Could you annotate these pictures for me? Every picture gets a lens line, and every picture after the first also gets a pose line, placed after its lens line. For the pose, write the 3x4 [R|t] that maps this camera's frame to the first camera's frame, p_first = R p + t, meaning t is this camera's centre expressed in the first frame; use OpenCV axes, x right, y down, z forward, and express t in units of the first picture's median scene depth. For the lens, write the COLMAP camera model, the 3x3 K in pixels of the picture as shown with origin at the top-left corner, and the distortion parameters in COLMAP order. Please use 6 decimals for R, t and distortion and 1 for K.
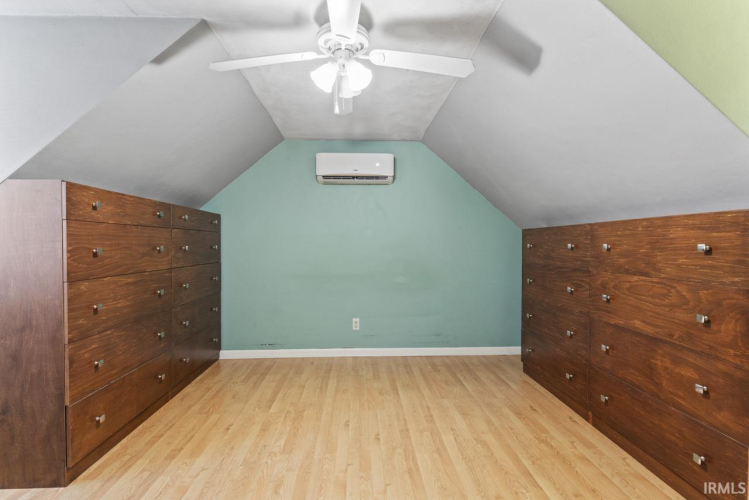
lens RADIAL K [[343.3, 0, 374.1], [0, 343.3, 253.1], [0, 0, 1]] dist [-0.001176, -0.000428]
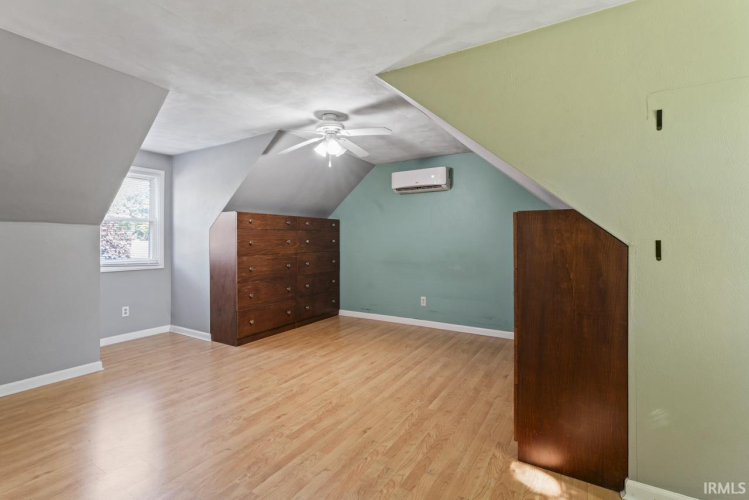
lens RADIAL K [[345.4, 0, 370.6], [0, 345.4, 245.0], [0, 0, 1]] dist [-0.001251, -0.000203]
pose [[0.824498, 0.005555, -0.565837, 0.889581], [-0.011211, 0.999916, -0.006520, 0.013448], [0.565753, 0.011719, 0.824491, -0.306902]]
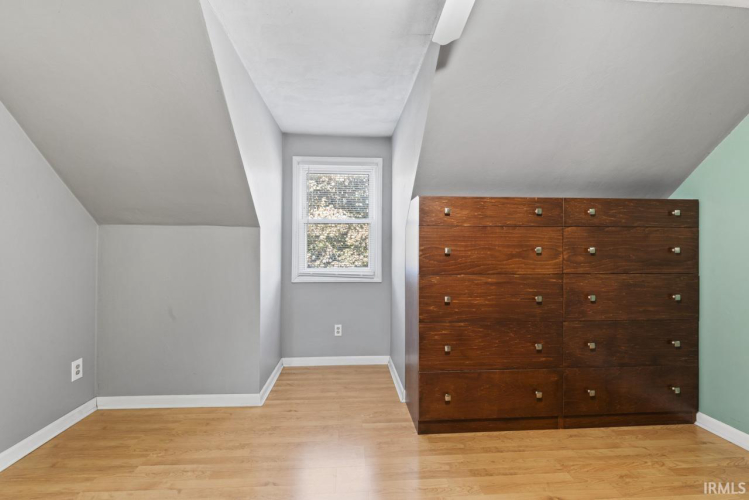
lens RADIAL K [[345.4, 0, 370.6], [0, 345.4, 245.0], [0, 0, 1]] dist [-0.001251, -0.000203]
pose [[0.022184, -0.006930, -0.999730, 0.312027], [-0.029008, 0.999550, -0.007572, -0.007669], [0.999333, 0.029168, 0.021973, 0.618172]]
